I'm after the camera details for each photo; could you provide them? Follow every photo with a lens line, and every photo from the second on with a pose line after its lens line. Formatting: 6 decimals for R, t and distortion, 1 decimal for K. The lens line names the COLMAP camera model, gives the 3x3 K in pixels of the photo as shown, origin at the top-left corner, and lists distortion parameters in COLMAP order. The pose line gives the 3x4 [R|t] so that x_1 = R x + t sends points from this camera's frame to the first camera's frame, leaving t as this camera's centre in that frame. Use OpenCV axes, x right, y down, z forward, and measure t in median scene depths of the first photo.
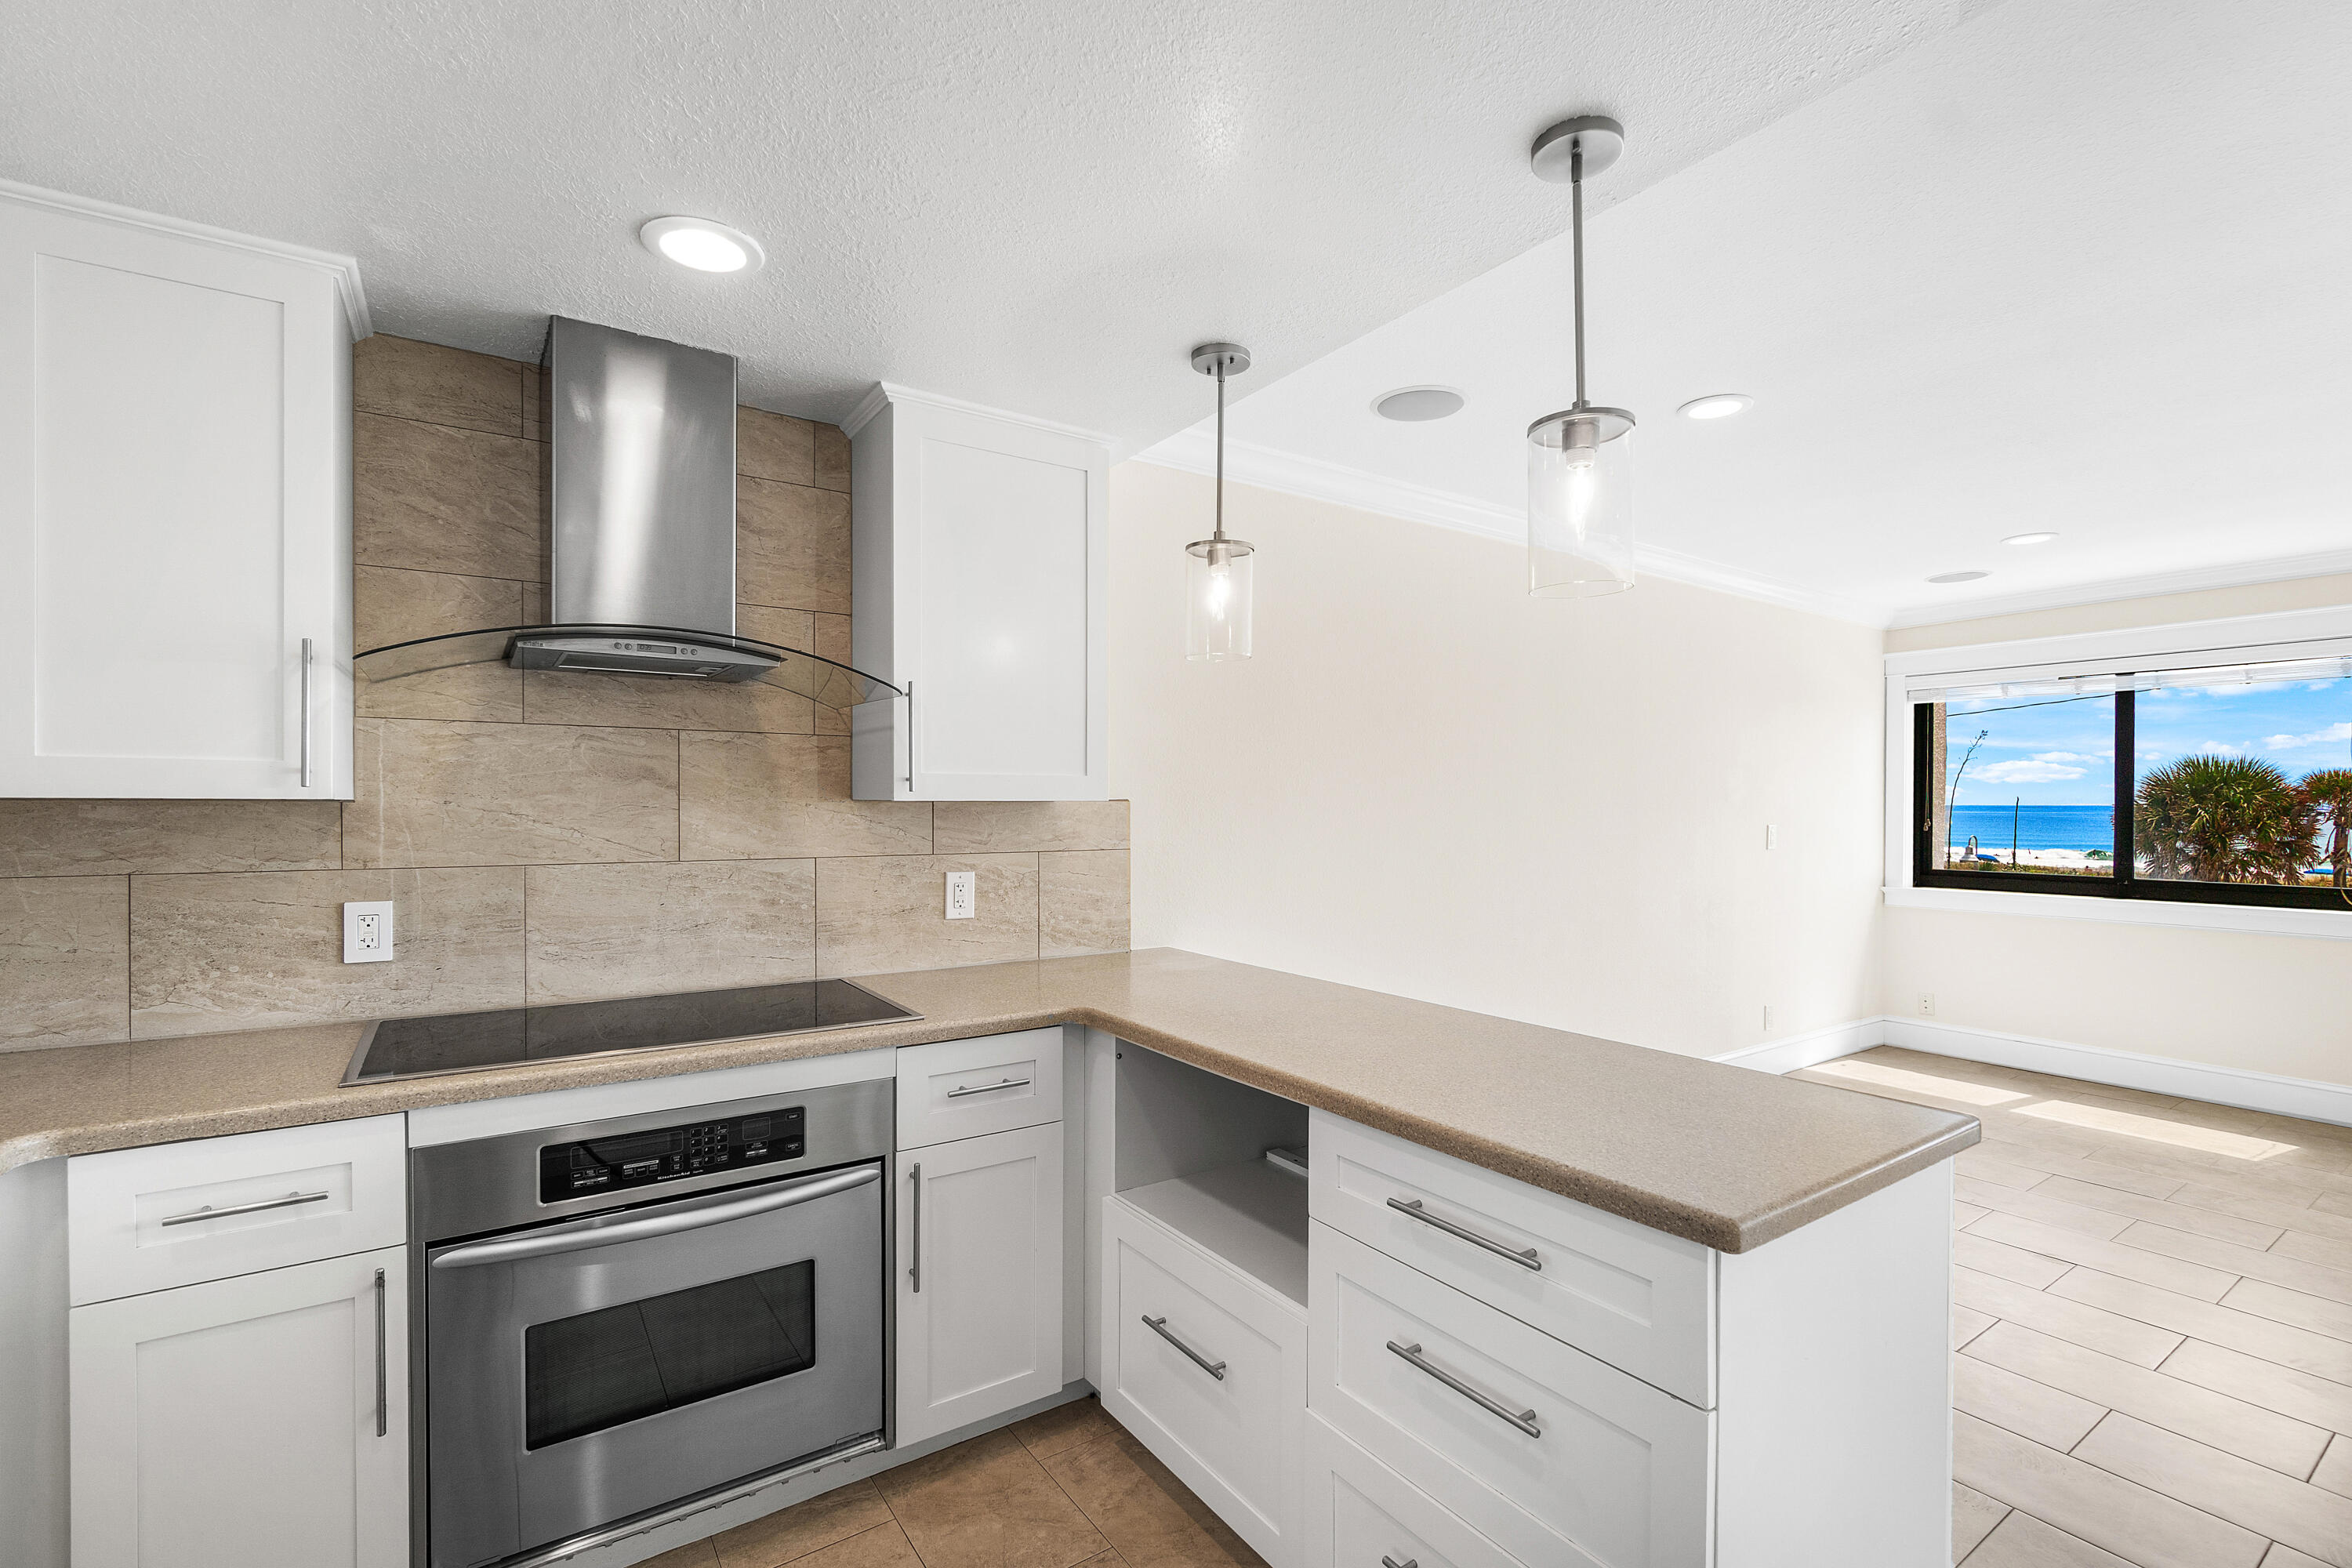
lens RADIAL K [[1042.9, 0, 1177.7], [0, 1042.9, 822.1], [0, 0, 1]] dist [-0.009769, 0.003542]
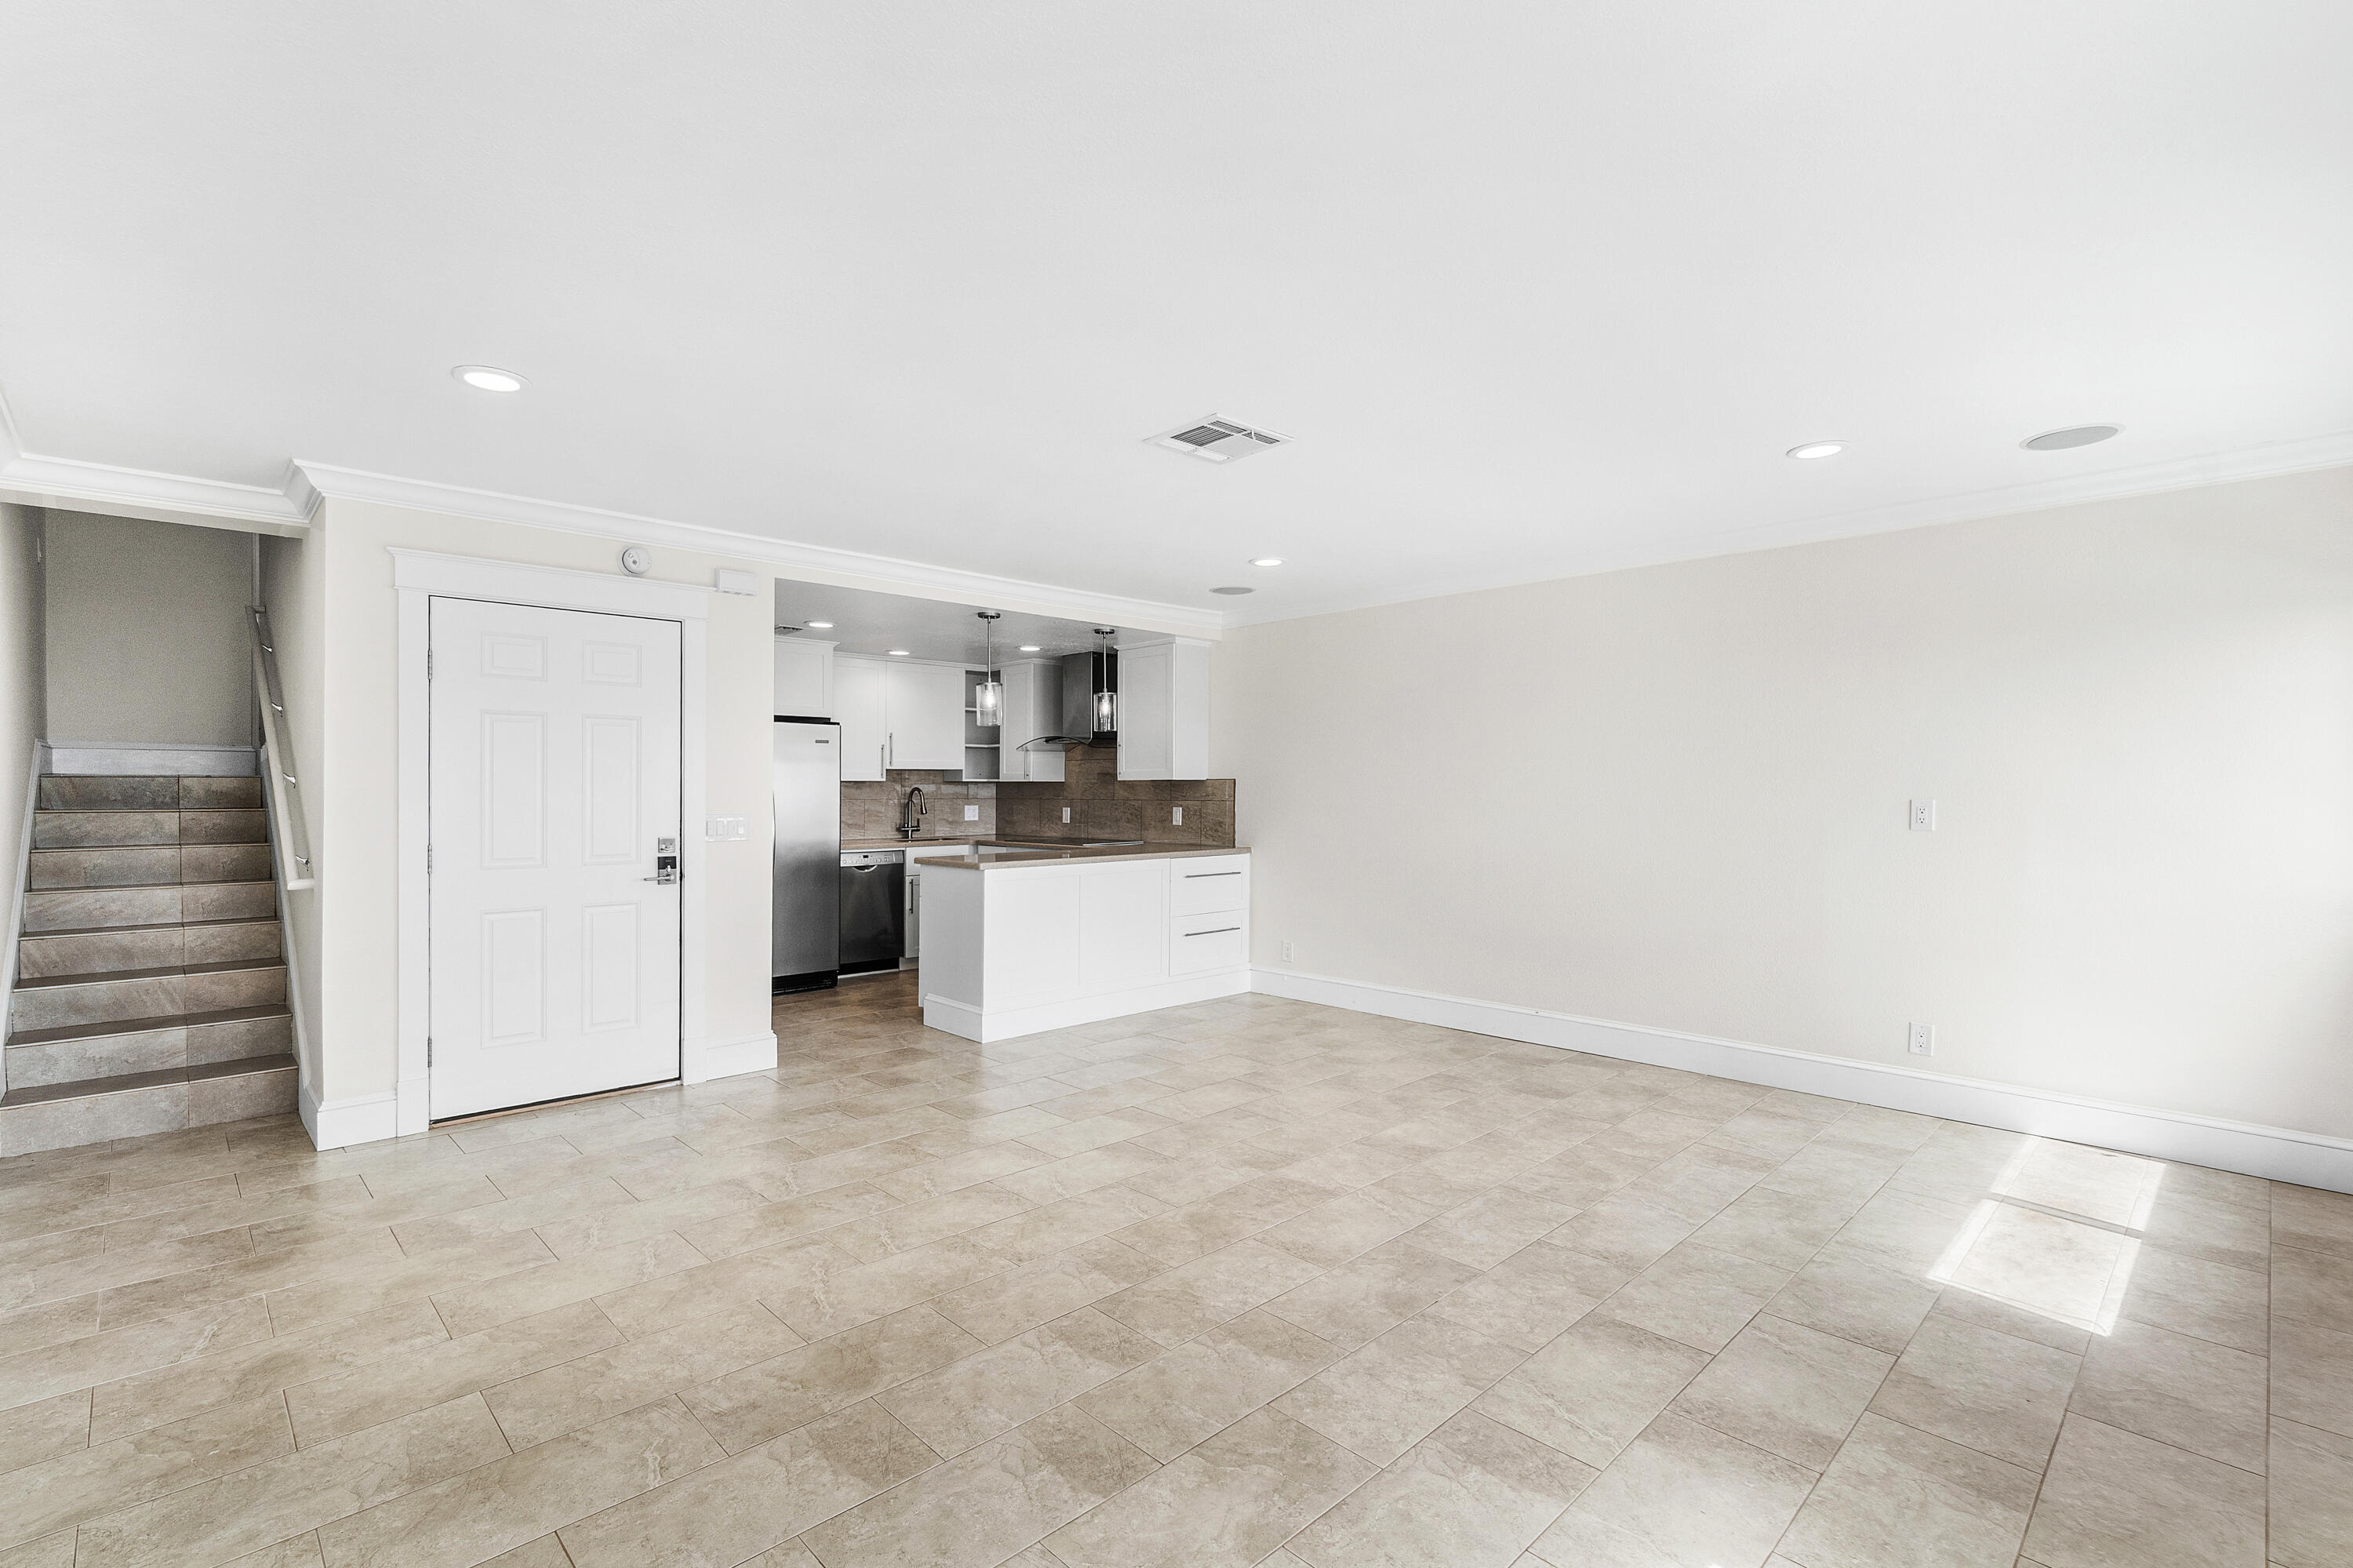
lens RADIAL K [[1043.4, 0, 1200.3], [0, 1043.4, 786.2], [0, 0, 1]] dist [-0.009769, 0.003542]
pose [[0.188391, -0.004229, -0.982085, 2.720150], [-0.016181, 0.999842, -0.007410, 0.014351], [0.981961, 0.017287, 0.188292, 0.637941]]
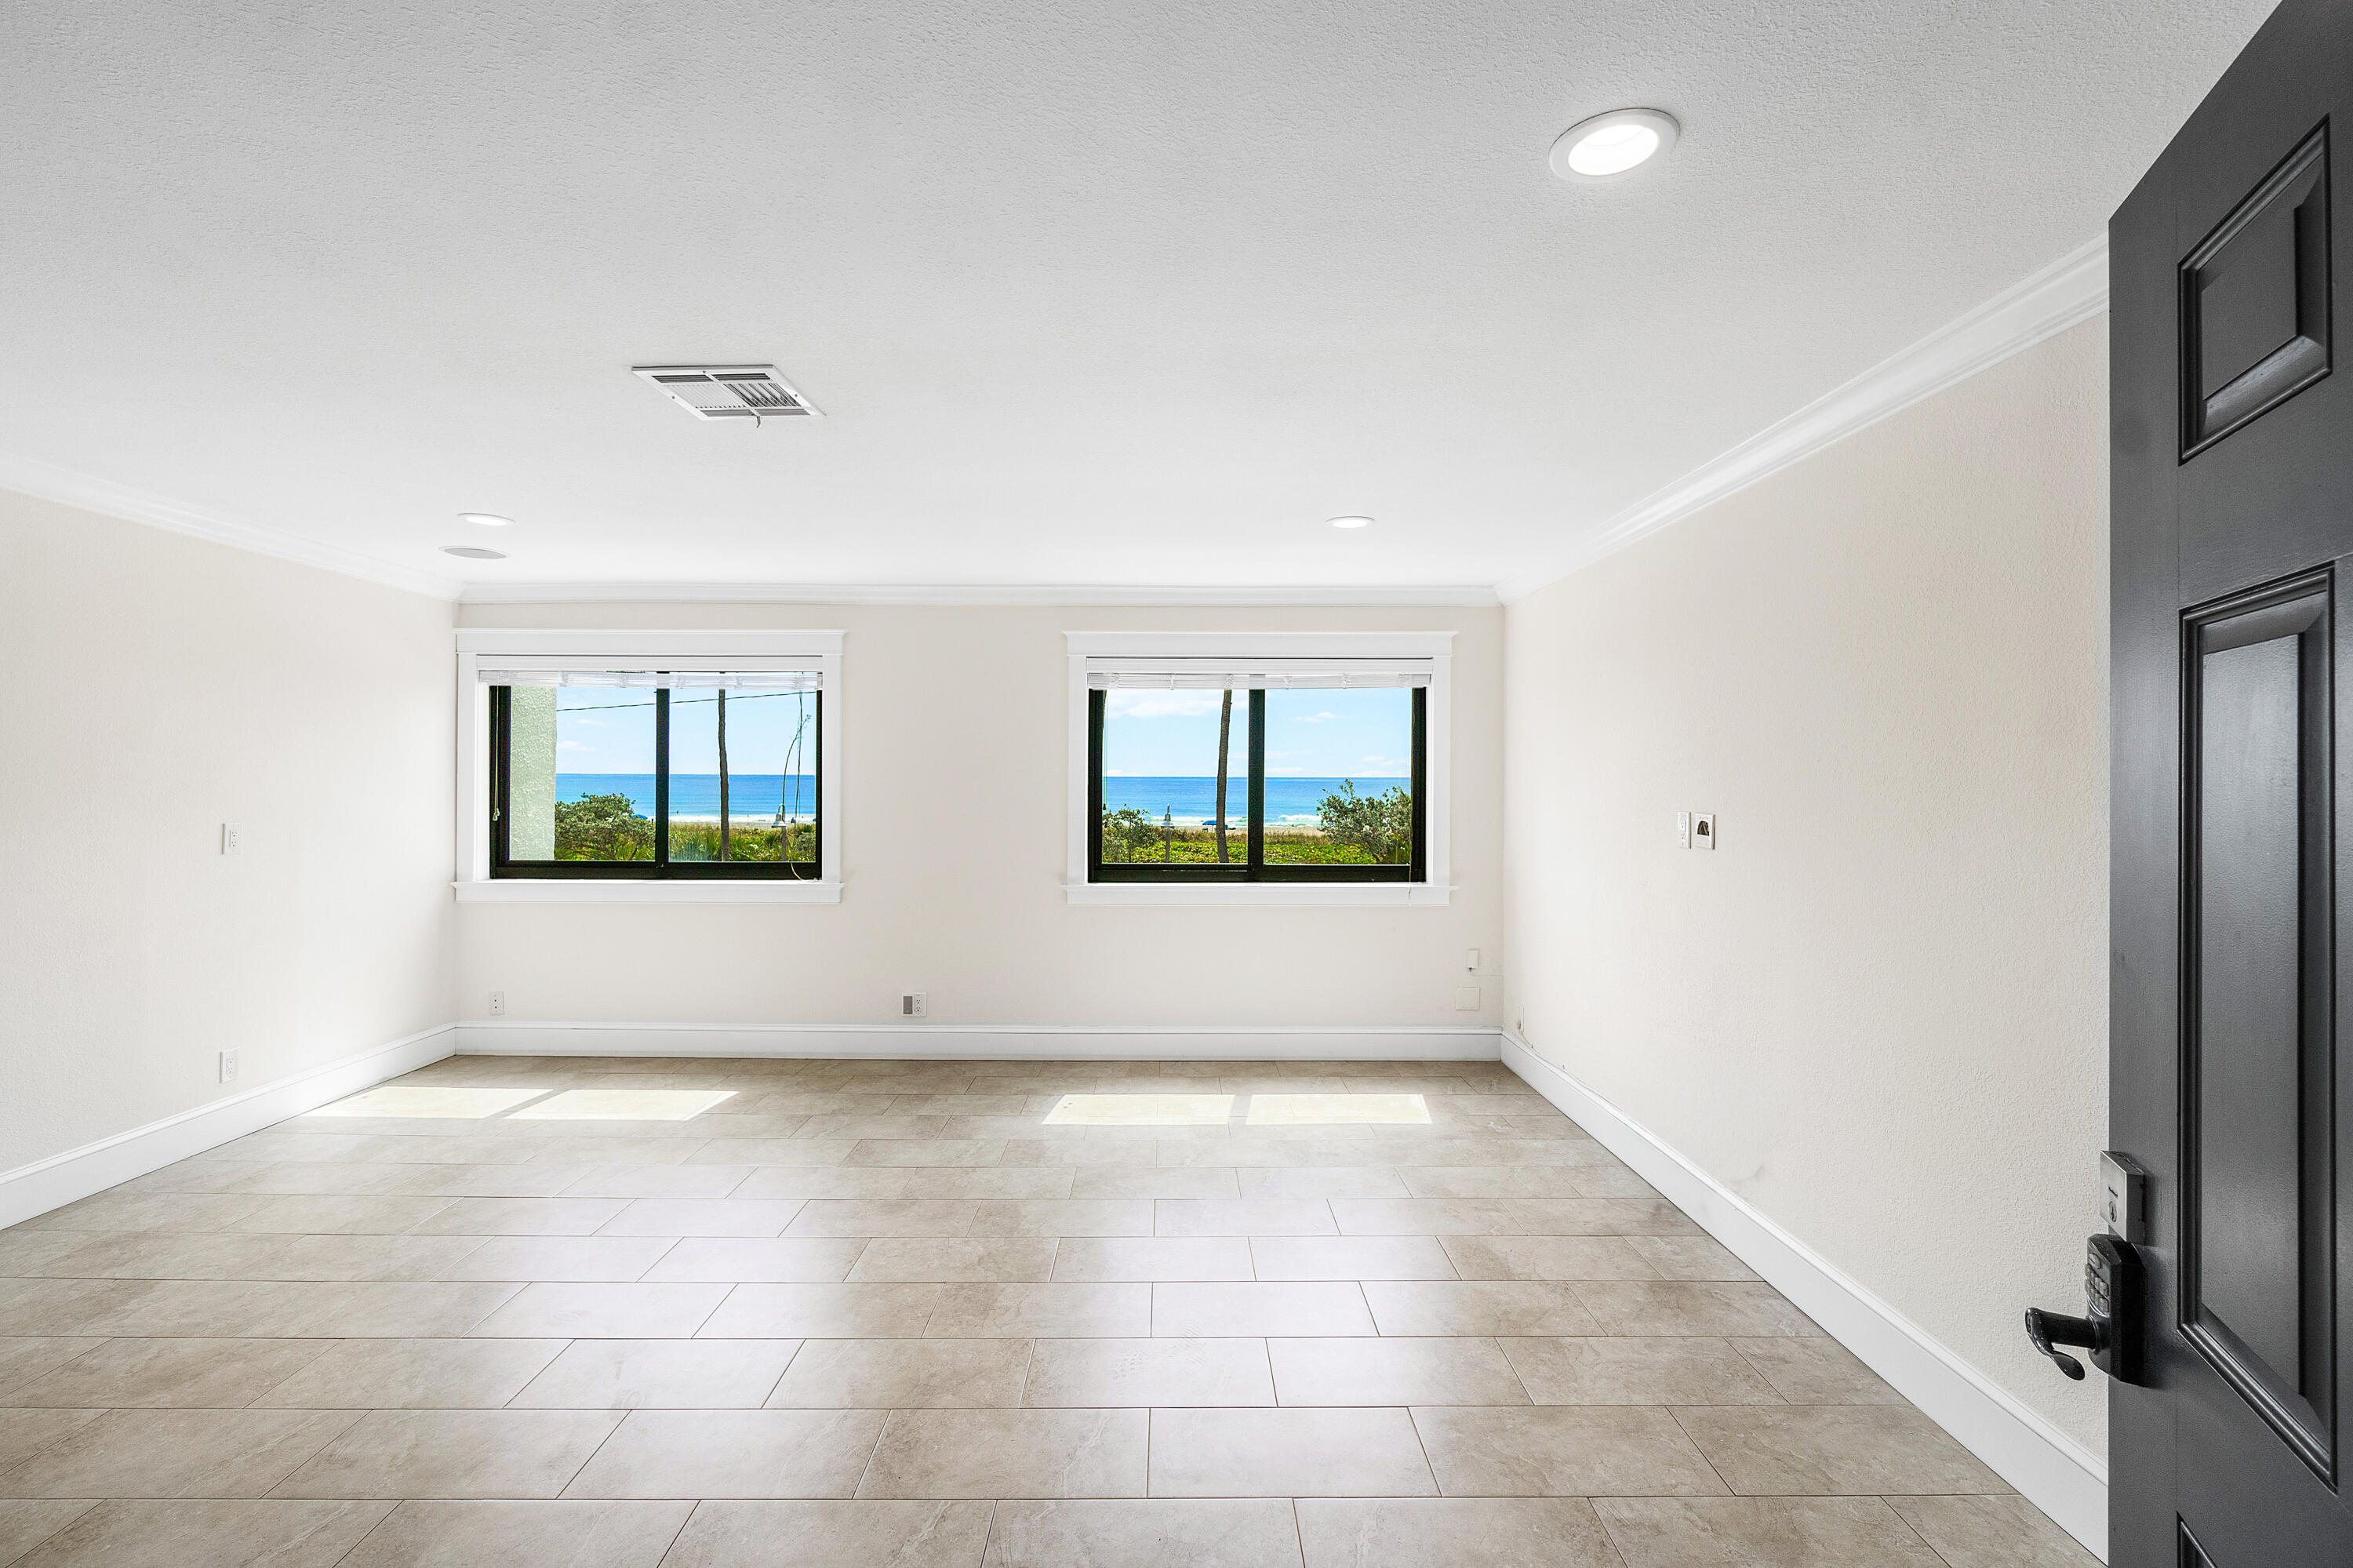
lens RADIAL K [[1043.4, 0, 1170.9], [0, 1043.4, 770.1], [0, 0, 1]] dist [-0.009769, 0.003542]
pose [[0.557618, 0.006243, 0.830074, 0.660554], [0.009126, 0.999865, -0.013651, -0.044342], [-0.830047, 0.015188, 0.557486, -0.090461]]
